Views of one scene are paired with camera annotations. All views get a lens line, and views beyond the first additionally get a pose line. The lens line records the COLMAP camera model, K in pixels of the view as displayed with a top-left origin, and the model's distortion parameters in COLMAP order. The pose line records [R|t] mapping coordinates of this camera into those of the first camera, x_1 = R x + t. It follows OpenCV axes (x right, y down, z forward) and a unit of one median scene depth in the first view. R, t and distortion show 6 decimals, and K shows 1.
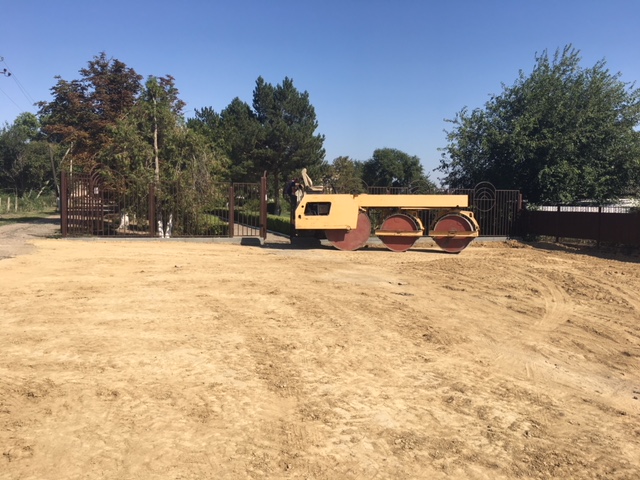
lens RADIAL K [[538.0, 0, 320.0], [0, 538.0, 240.5], [0, 0, 1]] dist [-0.042804, -0.005874]
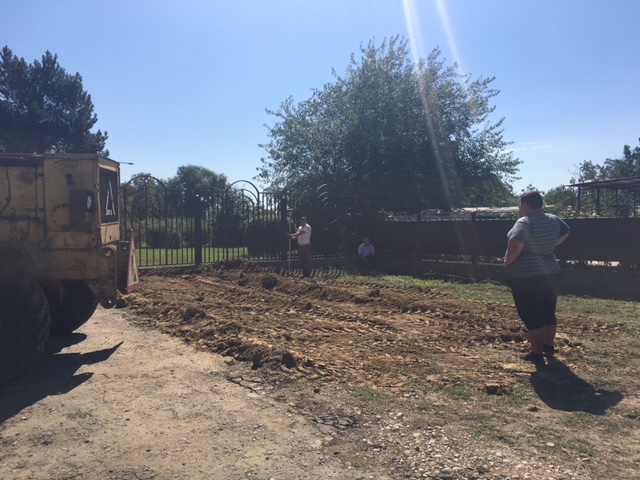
lens RADIAL K [[538.0, 0, 321.1], [0, 538.0, 240.2], [0, 0, 1]] dist [-0.042804, -0.005874]
pose [[0.936965, -0.048290, 0.346070, 0.023320], [0.061951, 0.997672, -0.028515, -0.007665], [-0.343887, 0.048157, 0.937775, 0.213504]]
